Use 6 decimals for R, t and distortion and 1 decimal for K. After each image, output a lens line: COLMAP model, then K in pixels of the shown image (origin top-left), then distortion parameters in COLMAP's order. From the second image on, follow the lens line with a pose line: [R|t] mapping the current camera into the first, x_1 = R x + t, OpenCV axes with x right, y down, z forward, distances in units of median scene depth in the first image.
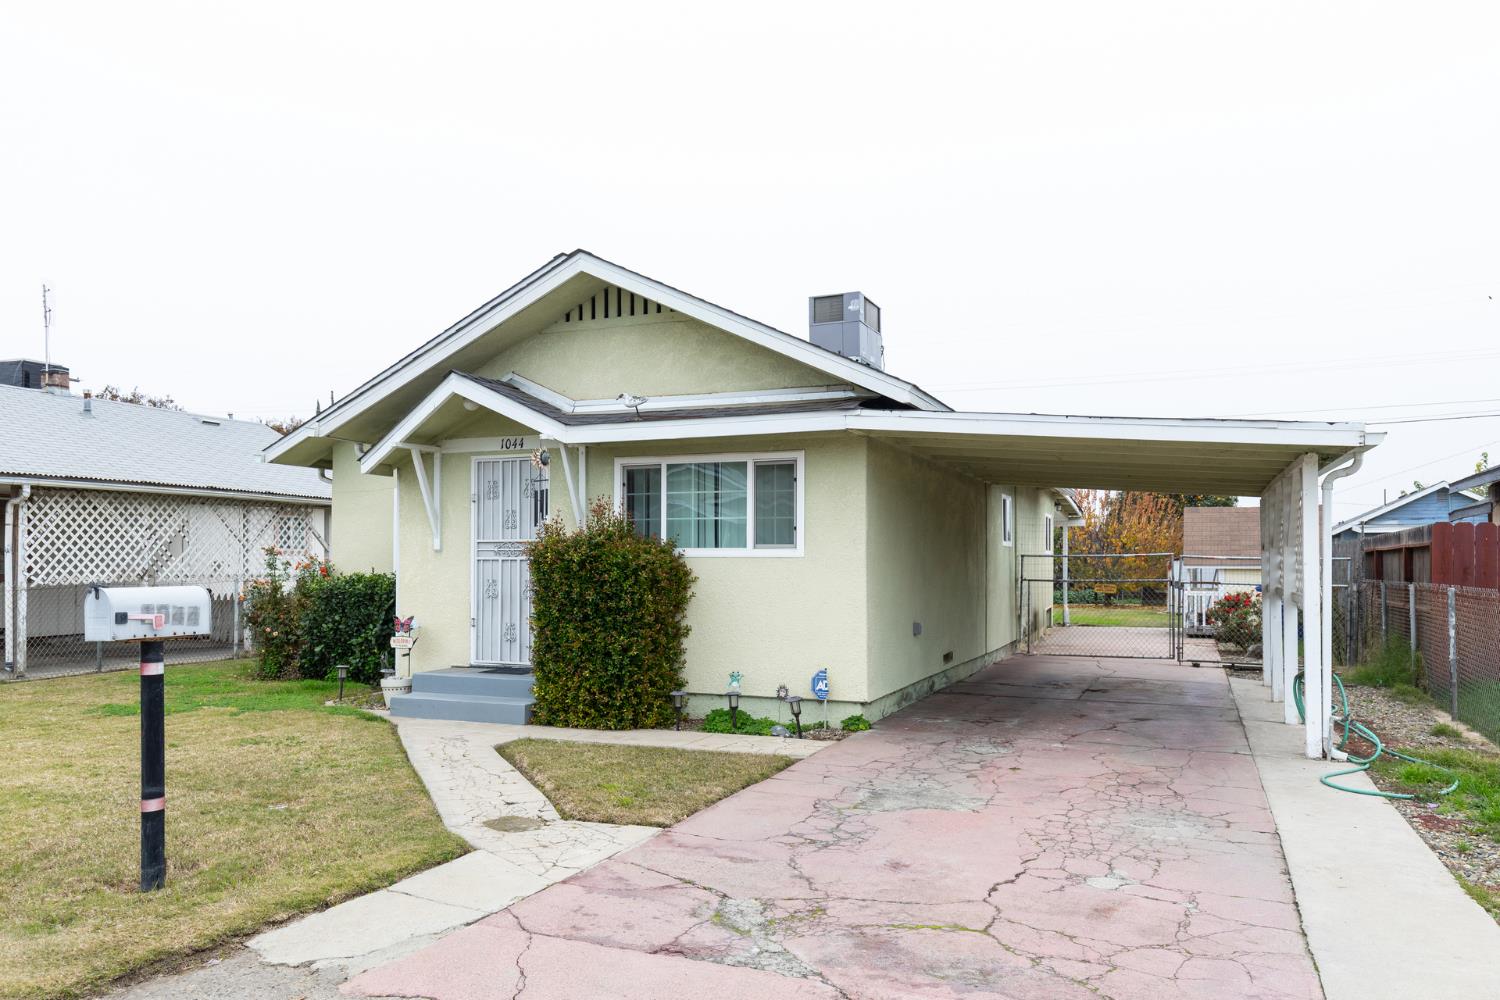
lens RADIAL K [[1069.2, 0, 748.4], [0, 1069.2, 528.4], [0, 0, 1]] dist [-0.005602, -0.001589]
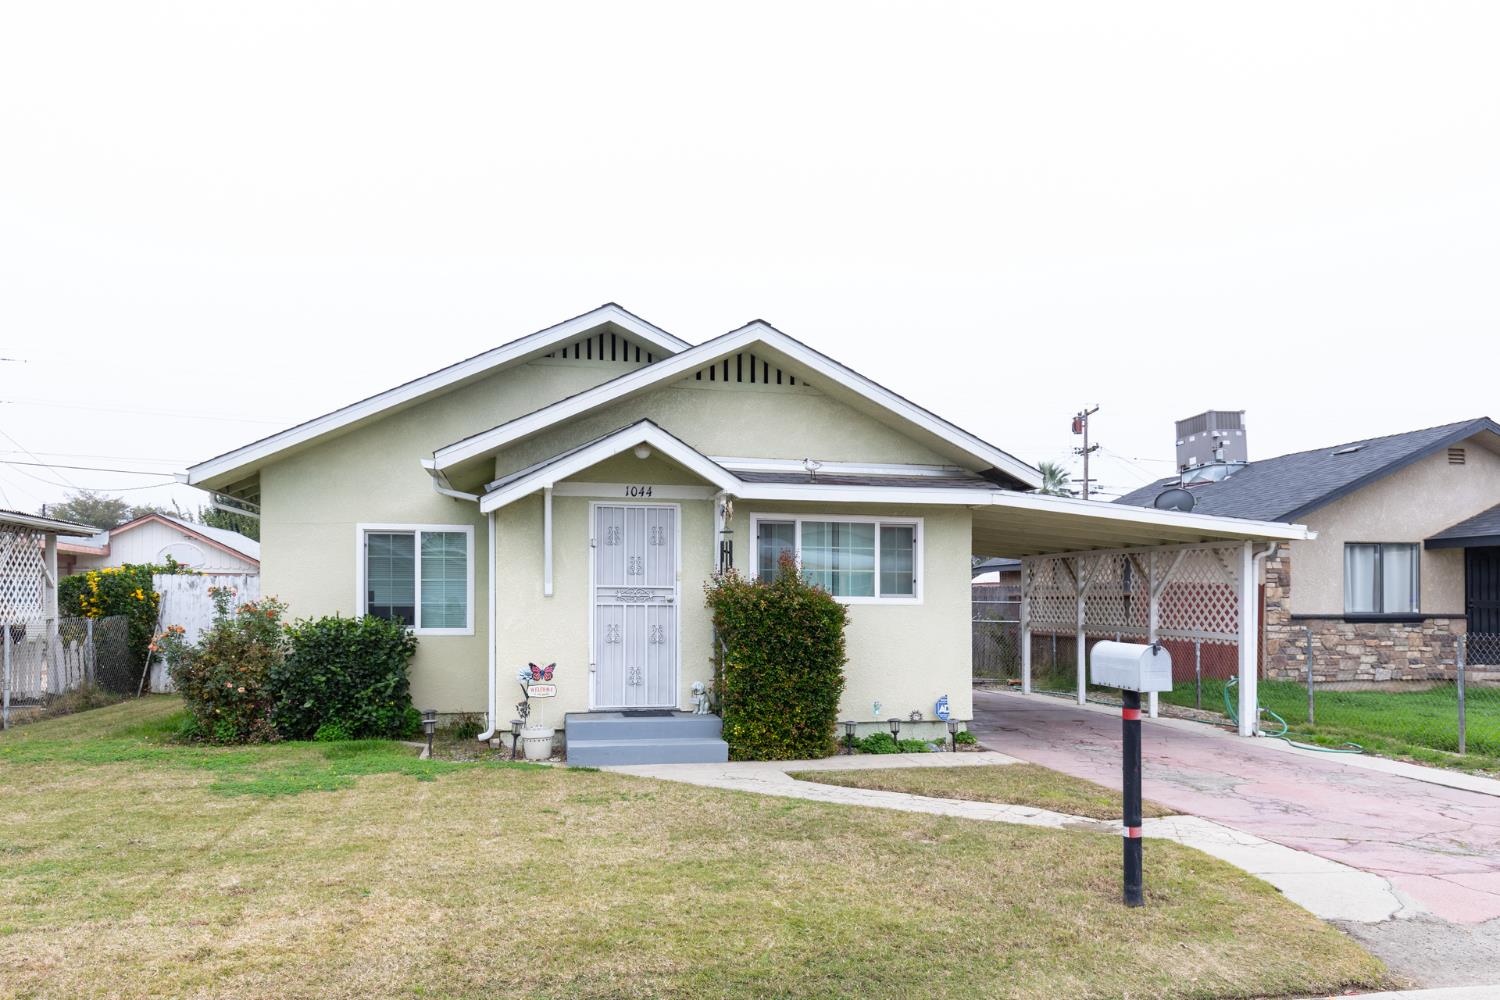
lens RADIAL K [[996.9, 0, 748.5], [0, 996.9, 589.0], [0, 0, 1]] dist [0.001151, -0.002571]
pose [[0.832209, 0.010636, 0.554360, -0.682124], [-0.024503, 0.999545, 0.017608, -0.006000], [-0.553920, -0.028237, 0.832091, 0.152498]]
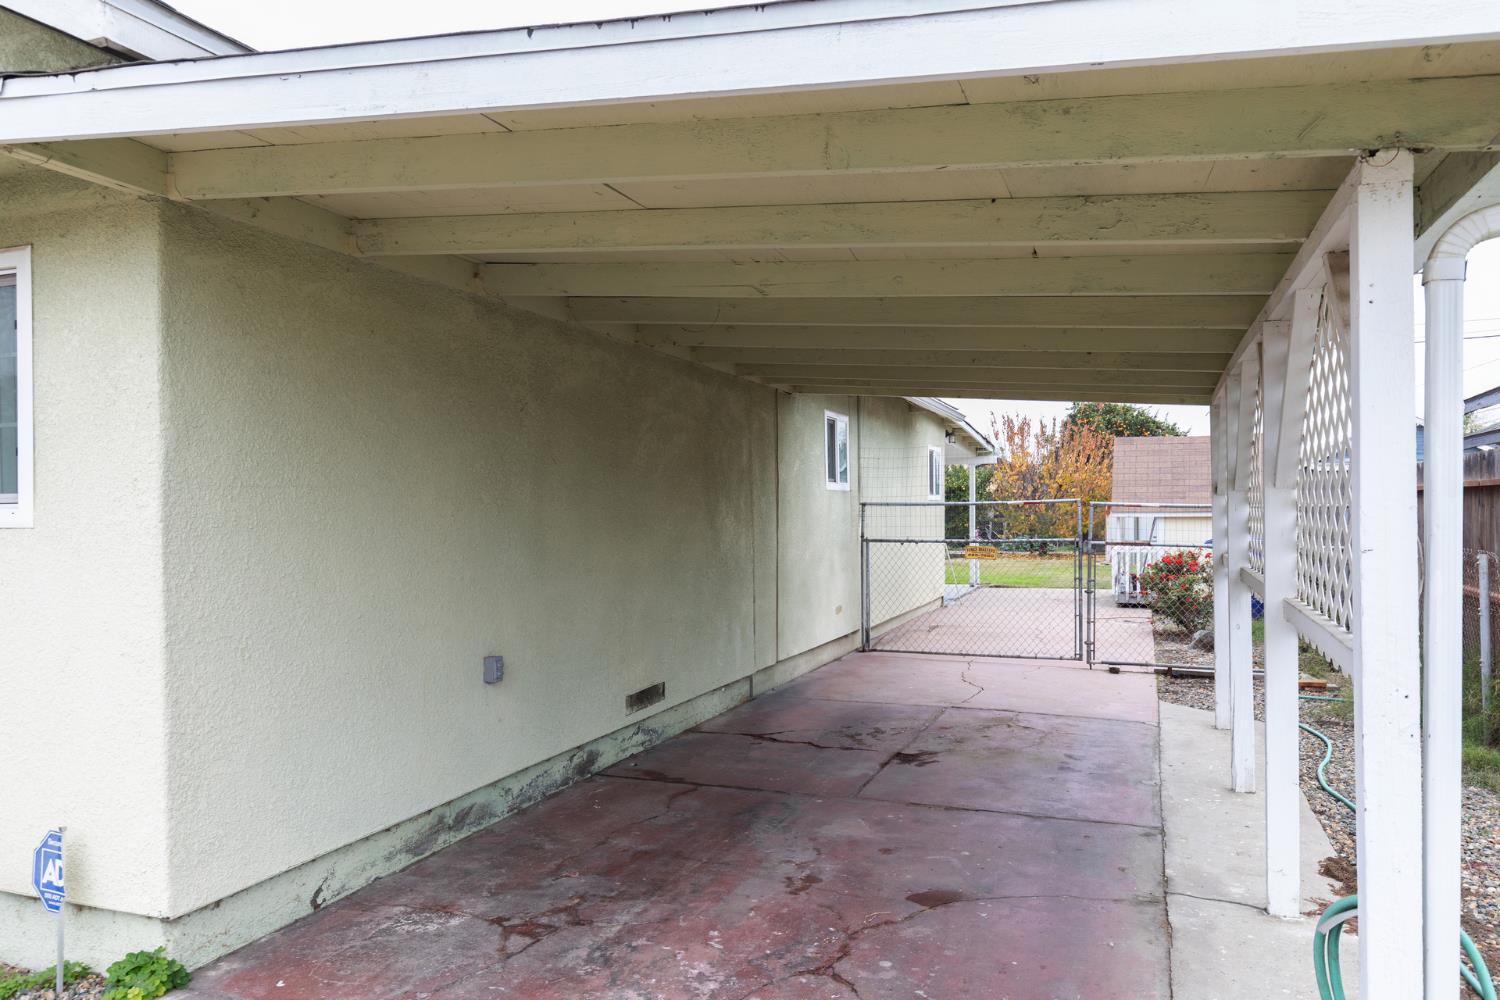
lens RADIAL K [[1076.5, 0, 750.0], [0, 1076.5, 500.0], [0, 0, 1]] dist [0.000352, 0.000536]
pose [[0.999051, -0.009773, 0.042441, 0.266275], [0.008712, 0.999647, 0.025106, 0.008997], [-0.042671, -0.024712, 0.998783, 0.556175]]
